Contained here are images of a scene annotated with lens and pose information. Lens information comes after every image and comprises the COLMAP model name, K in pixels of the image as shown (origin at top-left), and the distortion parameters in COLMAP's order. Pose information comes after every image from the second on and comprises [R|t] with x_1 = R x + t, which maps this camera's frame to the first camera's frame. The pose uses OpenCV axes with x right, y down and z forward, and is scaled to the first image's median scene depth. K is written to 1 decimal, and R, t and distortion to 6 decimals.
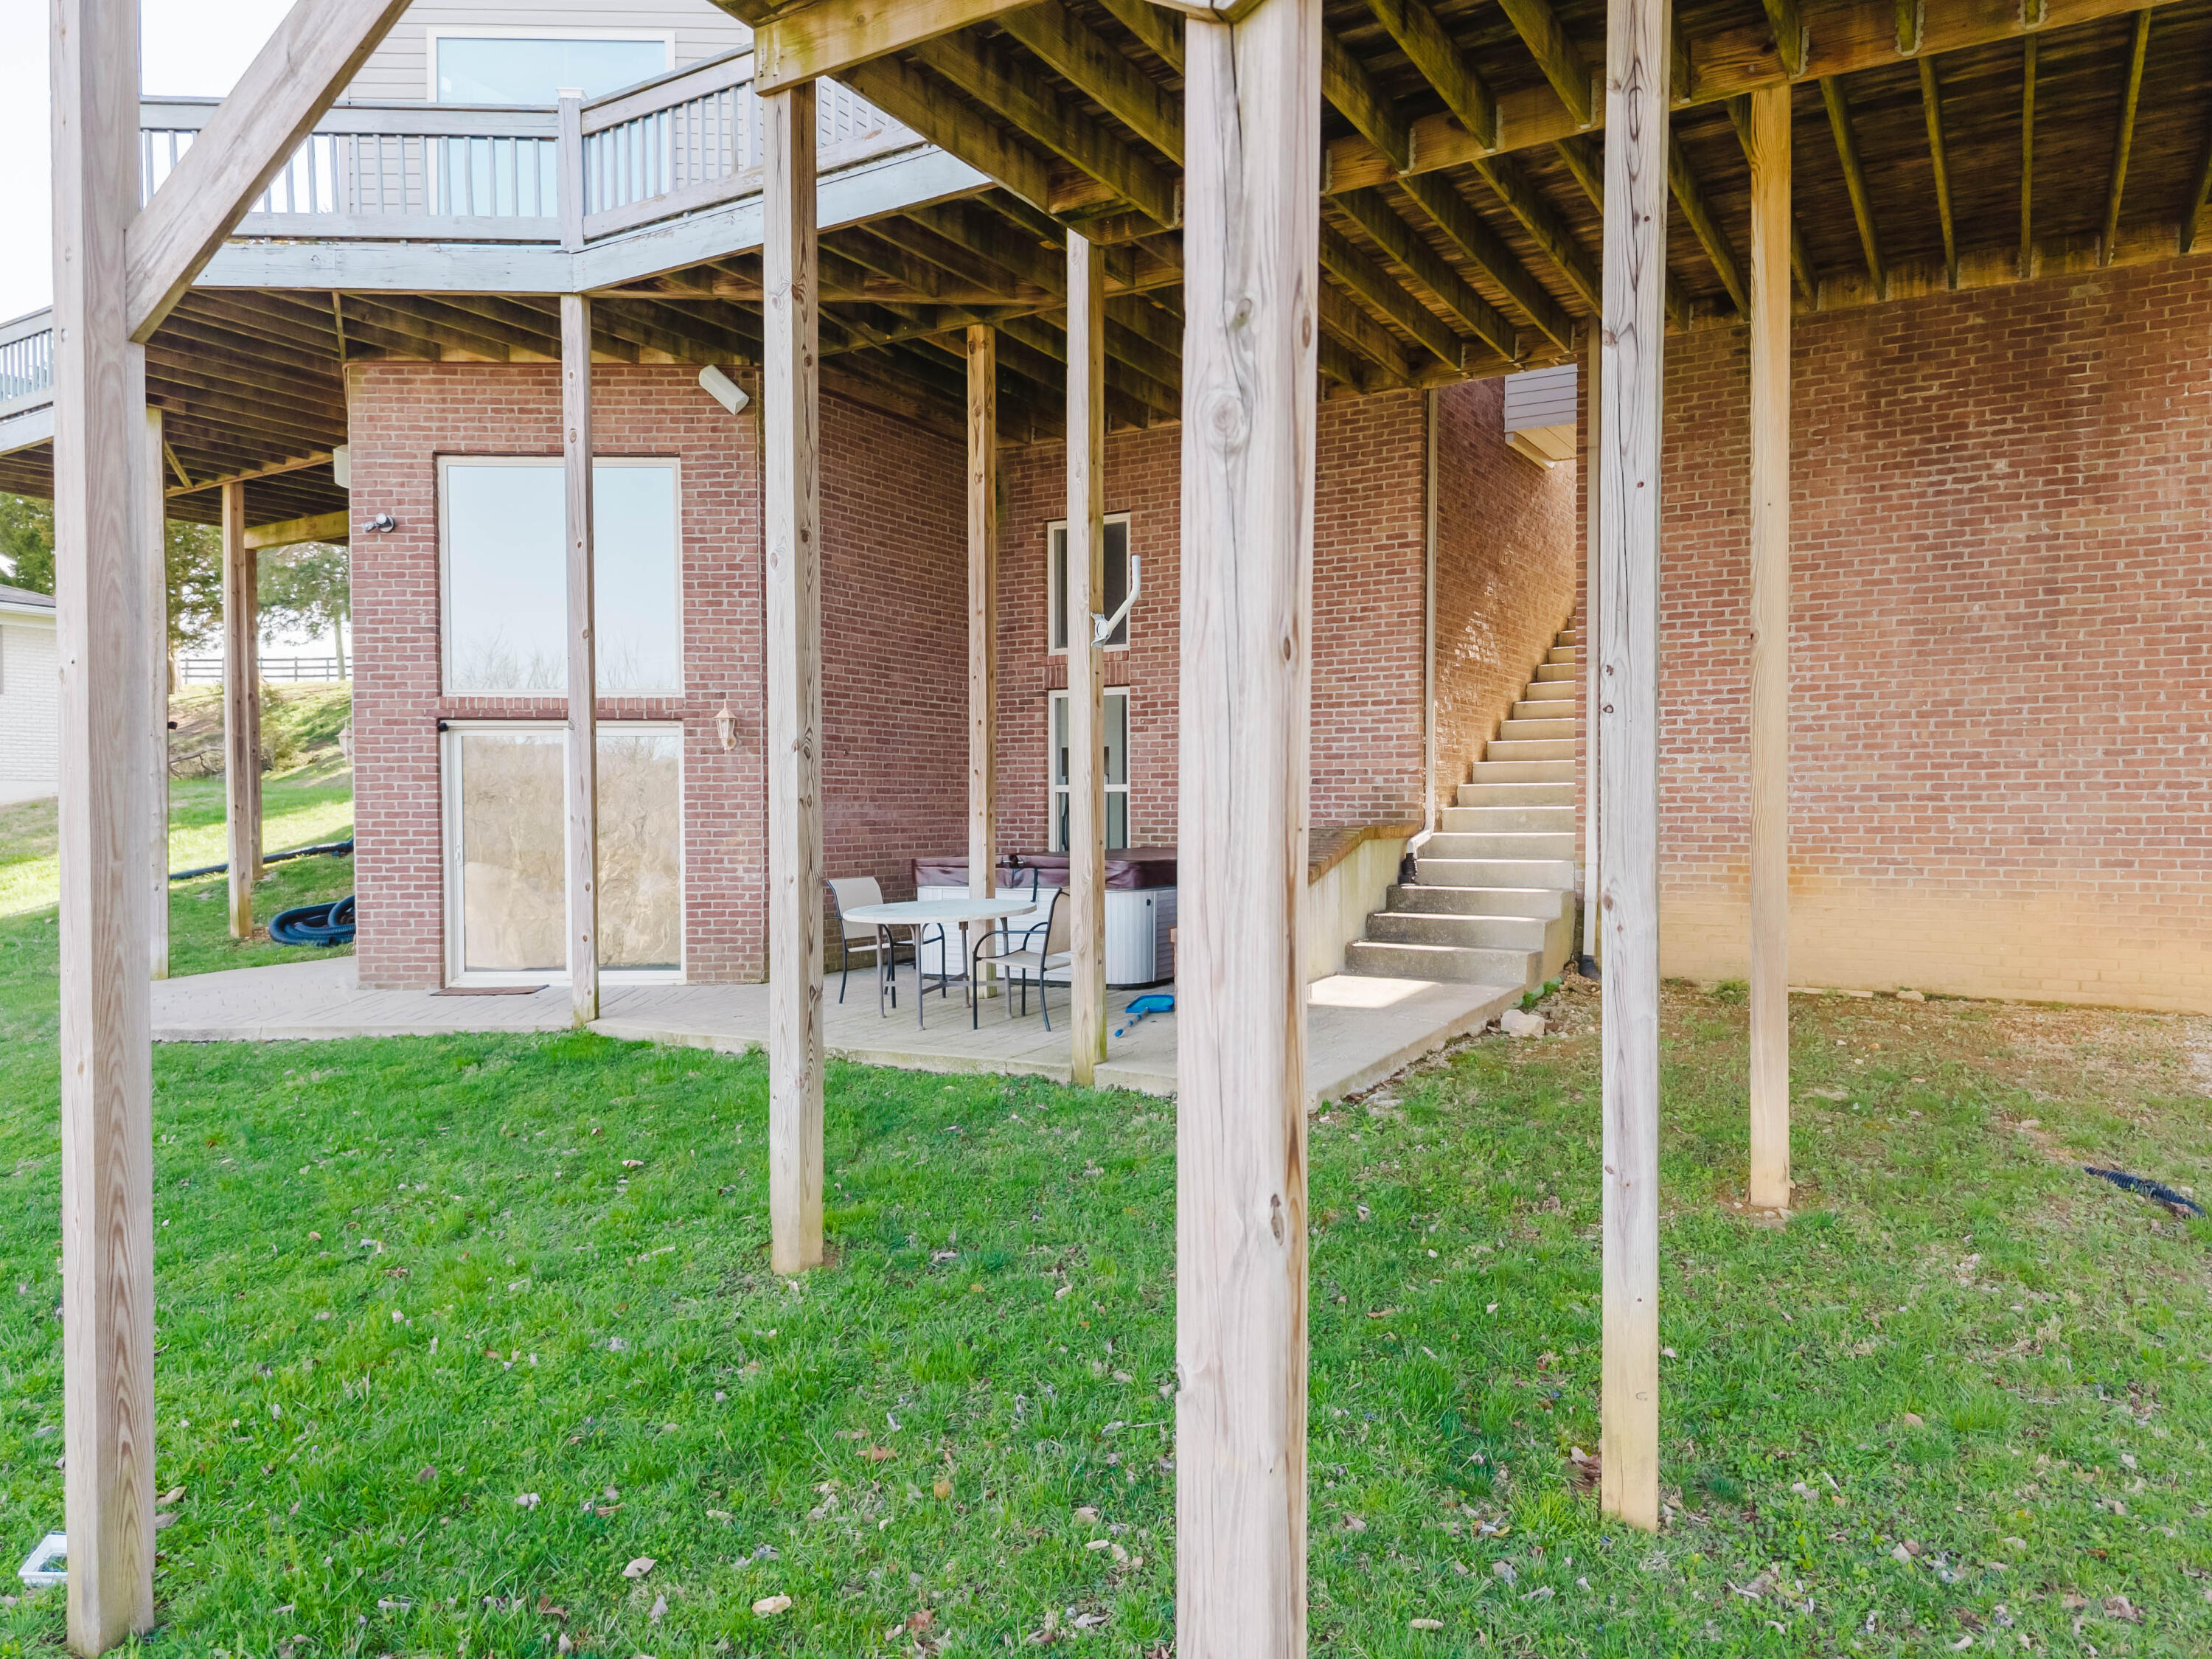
lens RADIAL K [[1488.0, 0, 1104.5], [0, 1488.0, 823.1], [0, 0, 1]] dist [0.026840, -0.023050]
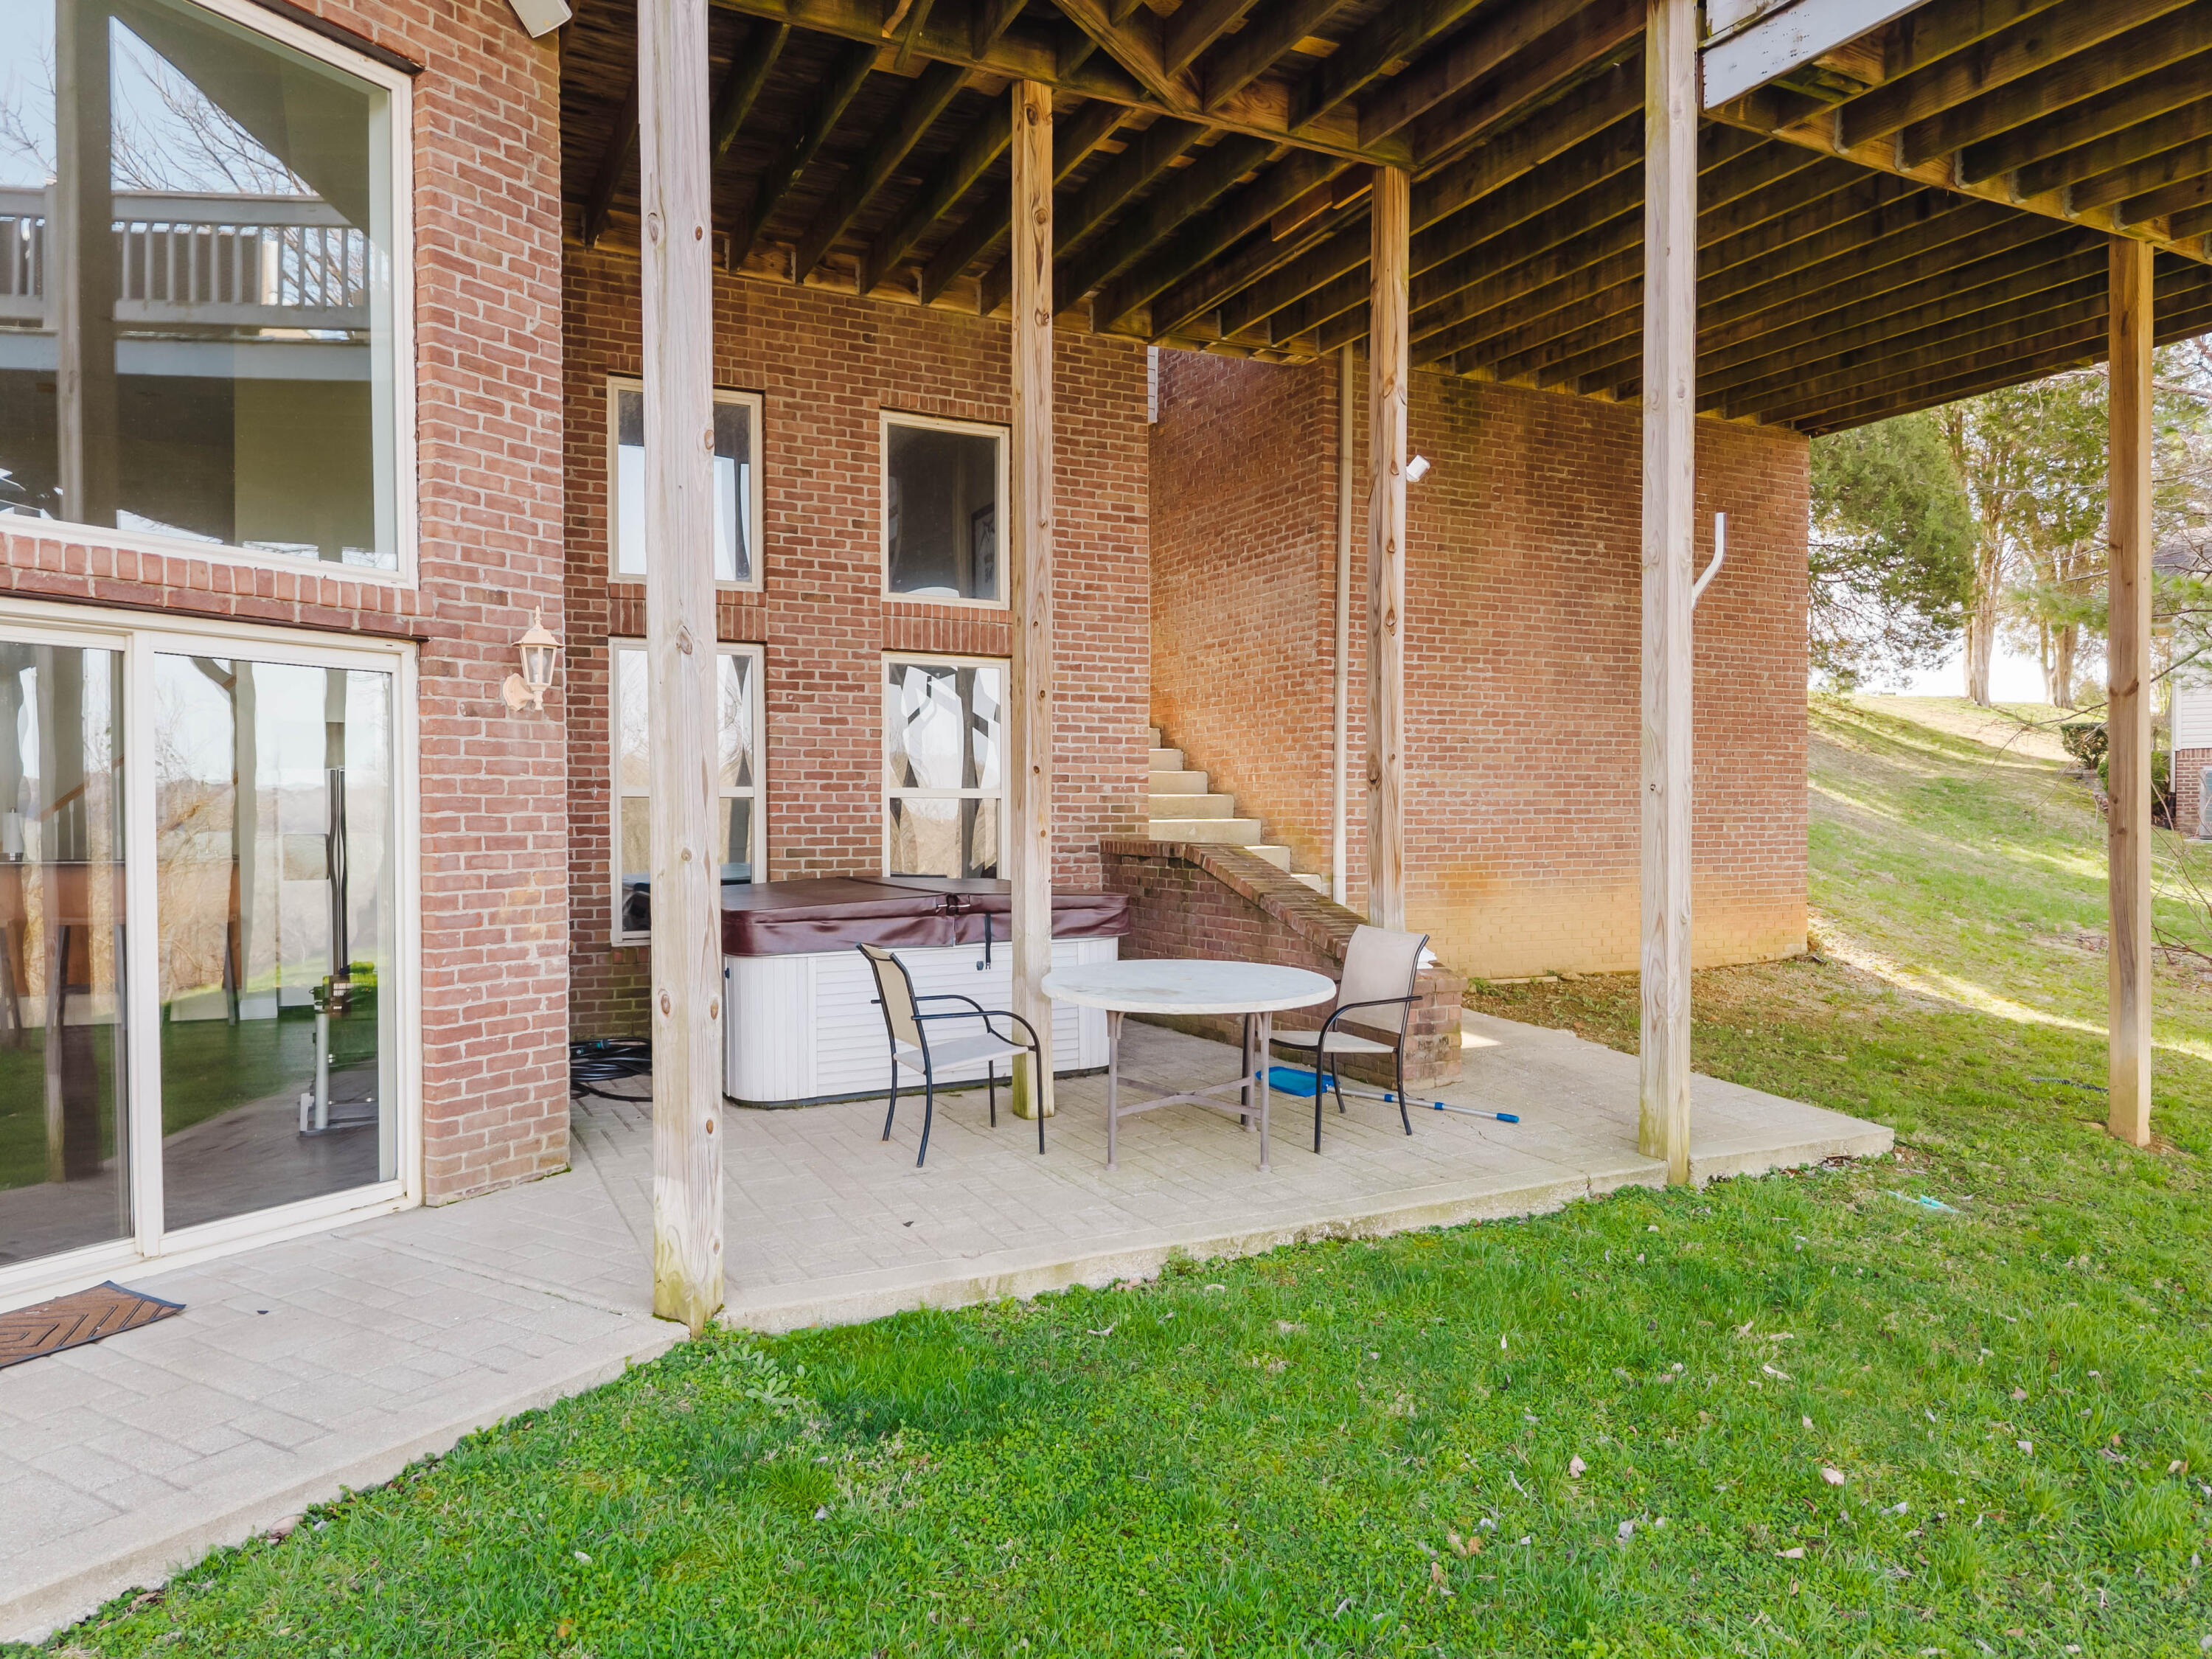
lens RADIAL K [[1488.0, 0, 1119.8], [0, 1488.0, 836.4], [0, 0, 1]] dist [0.026840, -0.023050]
pose [[0.528411, -0.013596, 0.848880, -0.542552], [0.008995, 0.999905, 0.010415, -0.010330], [-0.848941, 0.002132, 0.528483, 0.544204]]
